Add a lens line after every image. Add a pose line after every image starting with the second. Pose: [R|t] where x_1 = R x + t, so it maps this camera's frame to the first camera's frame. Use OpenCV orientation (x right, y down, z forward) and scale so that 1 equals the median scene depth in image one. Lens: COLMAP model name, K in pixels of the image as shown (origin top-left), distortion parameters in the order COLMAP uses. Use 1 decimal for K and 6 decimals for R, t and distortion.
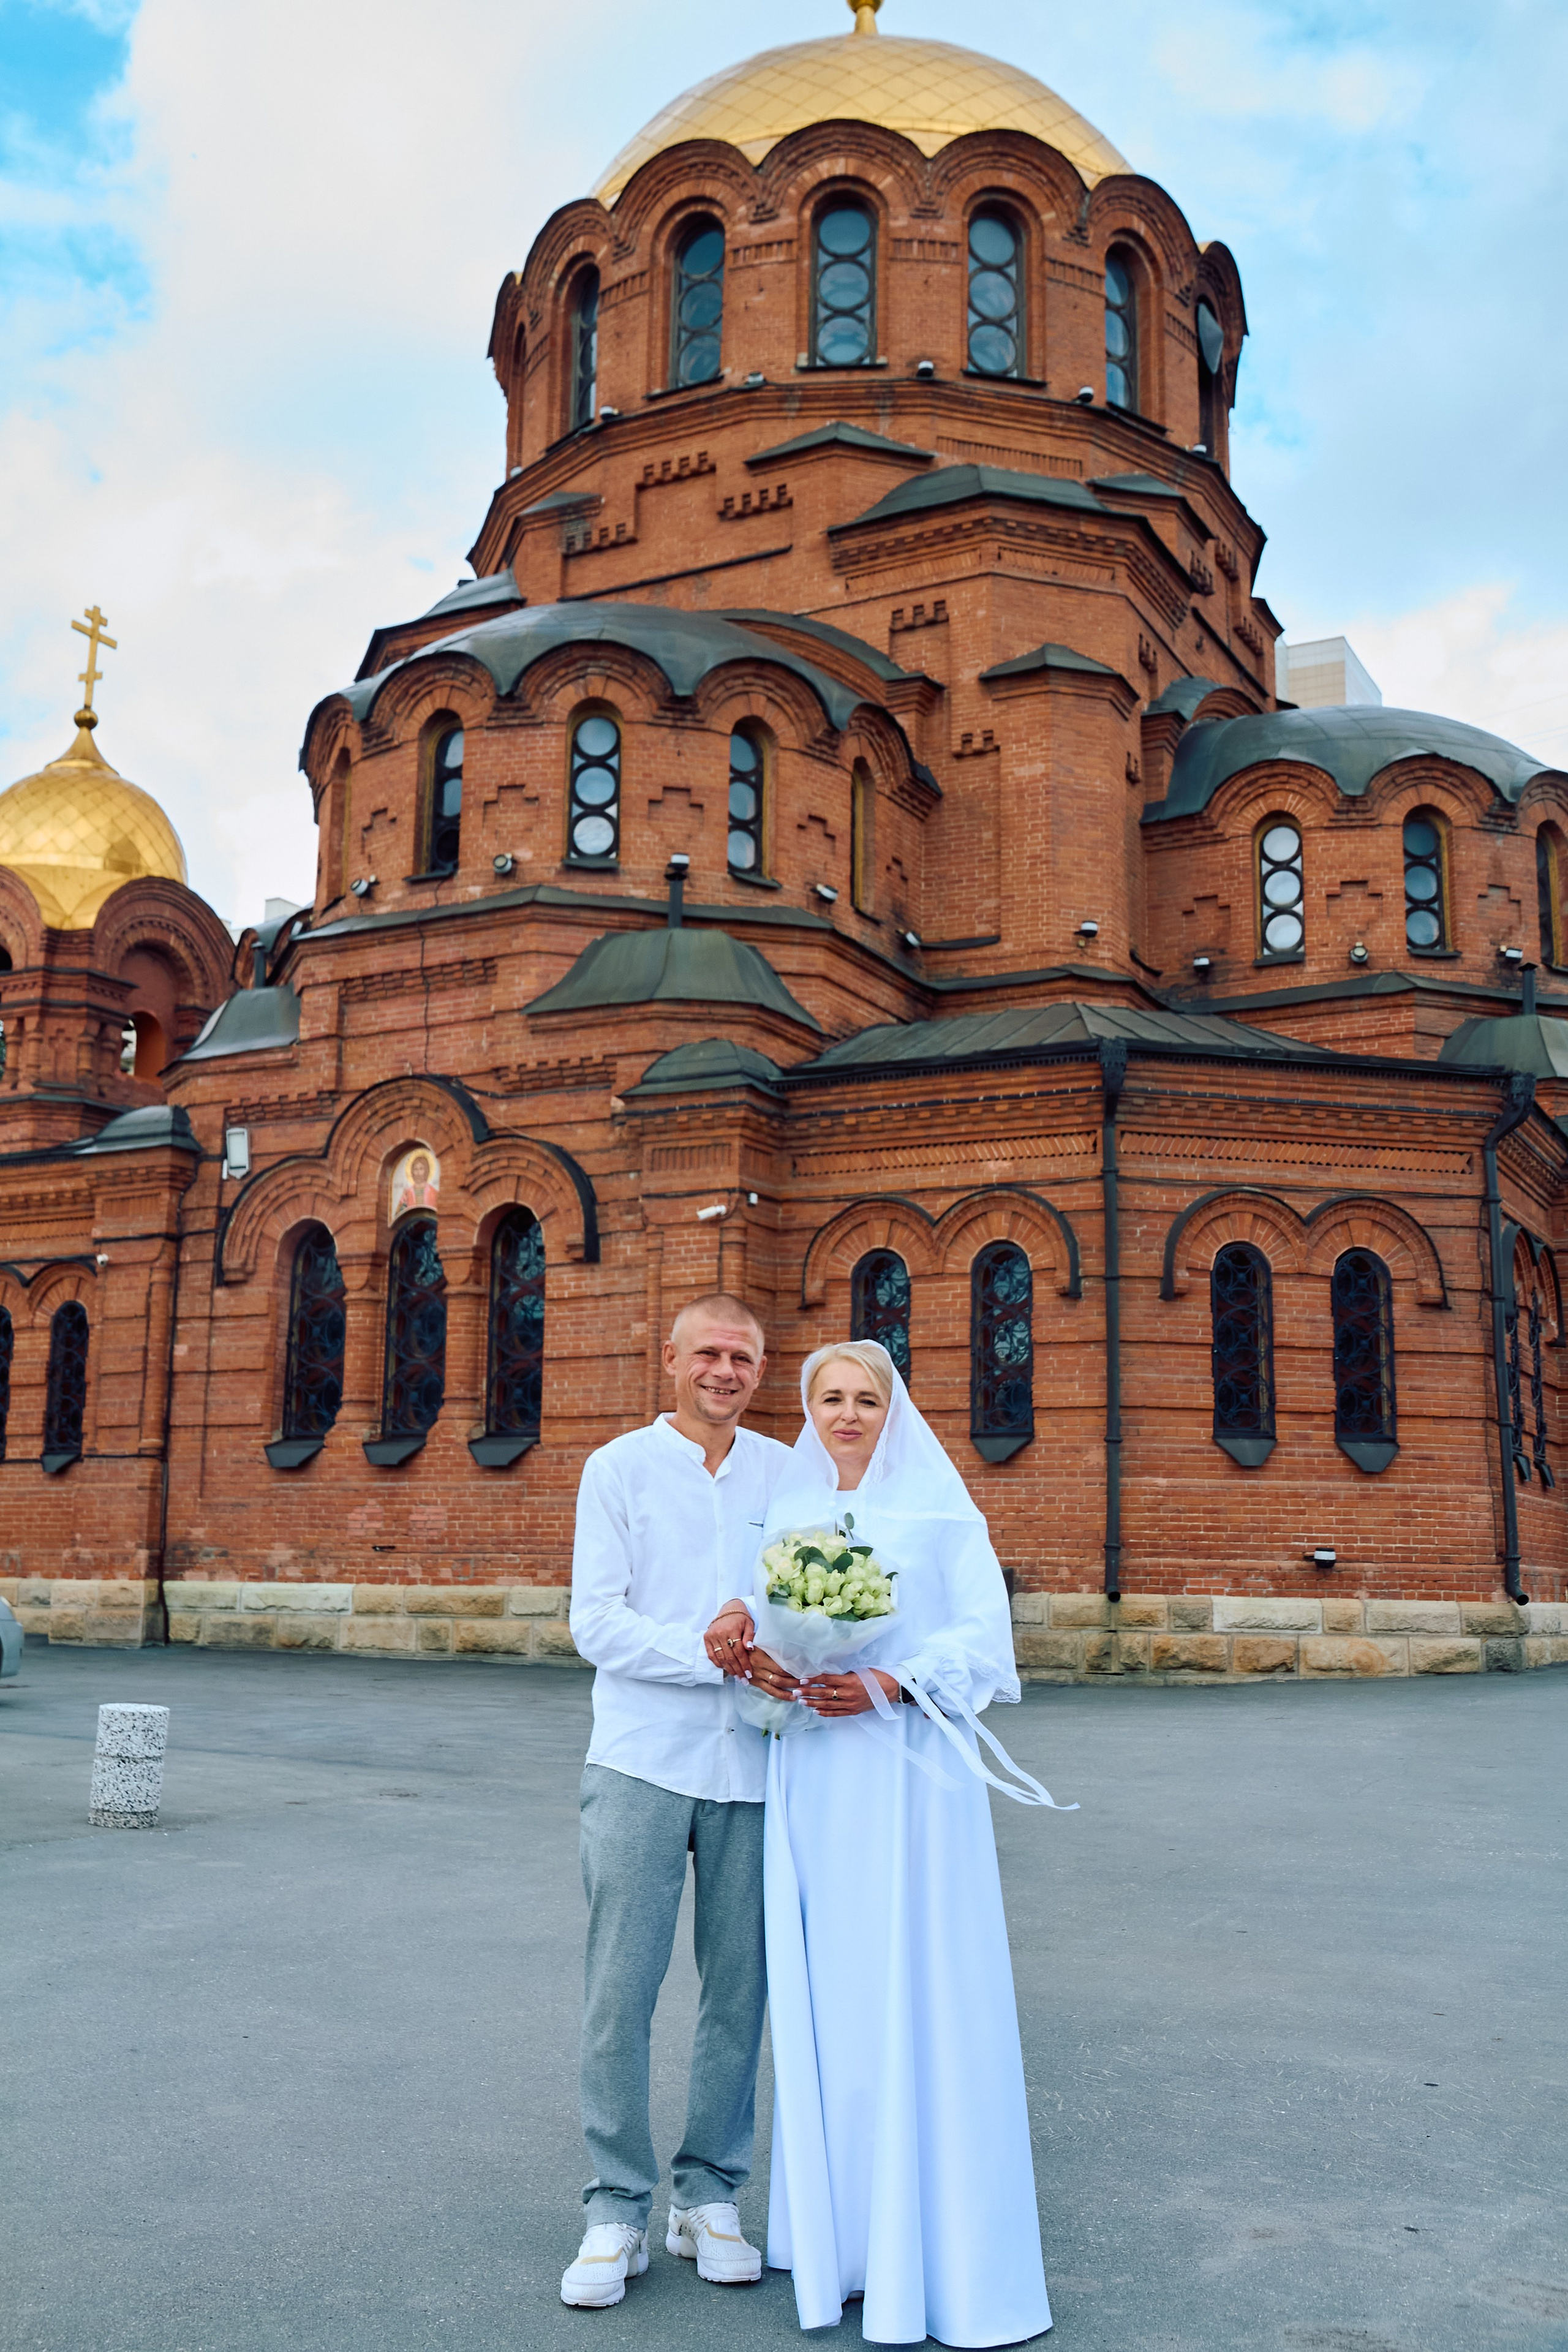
lens RADIAL K [[2305.1, 0, 806.4], [0, 2305.1, 1149.5], [0, 0, 1]] dist [0.001680, -0.015688]
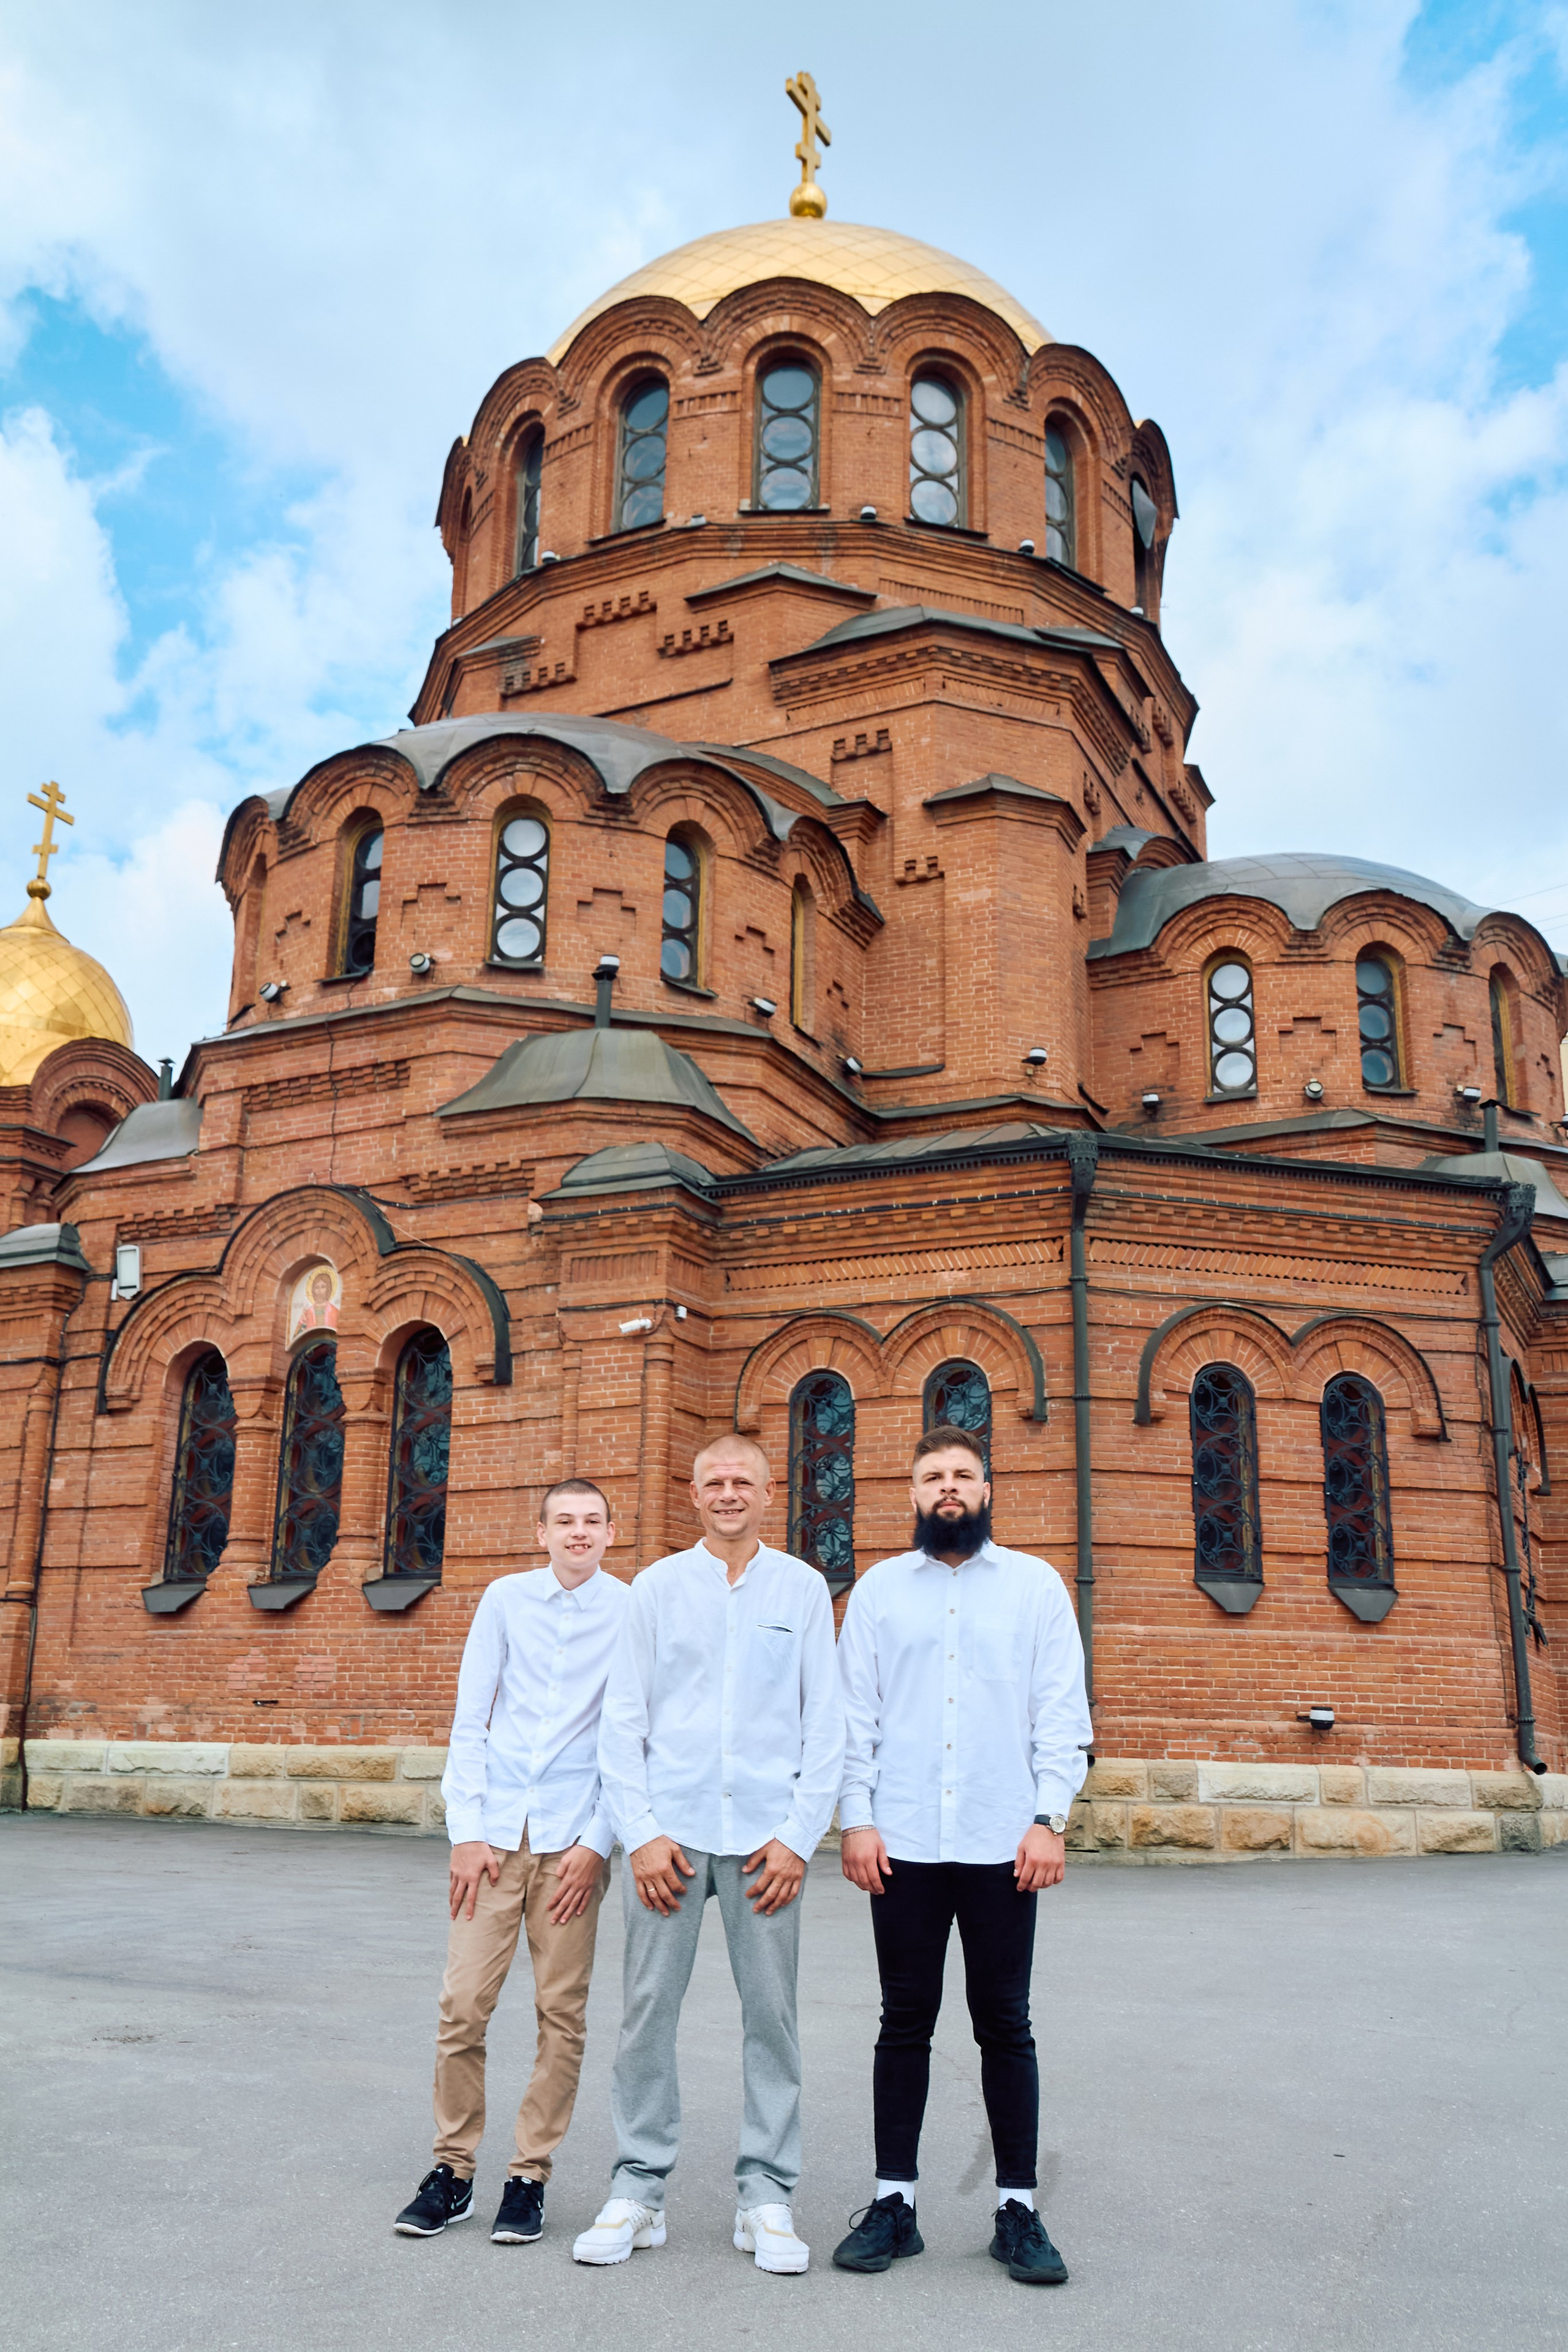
lens RADIAL K [[2149.0, 0, 784.0], [0, 2149.0, 1176.0], [0, 0, 1]] dist [-0.008840, 0.030233]
pose [[0.999702, 0.012326, 0.021053, -0.001187], [-0.010632, 0.996840, -0.078725, 0.028926], [-0.021956, 0.078478, 0.996674, 0.130992]]
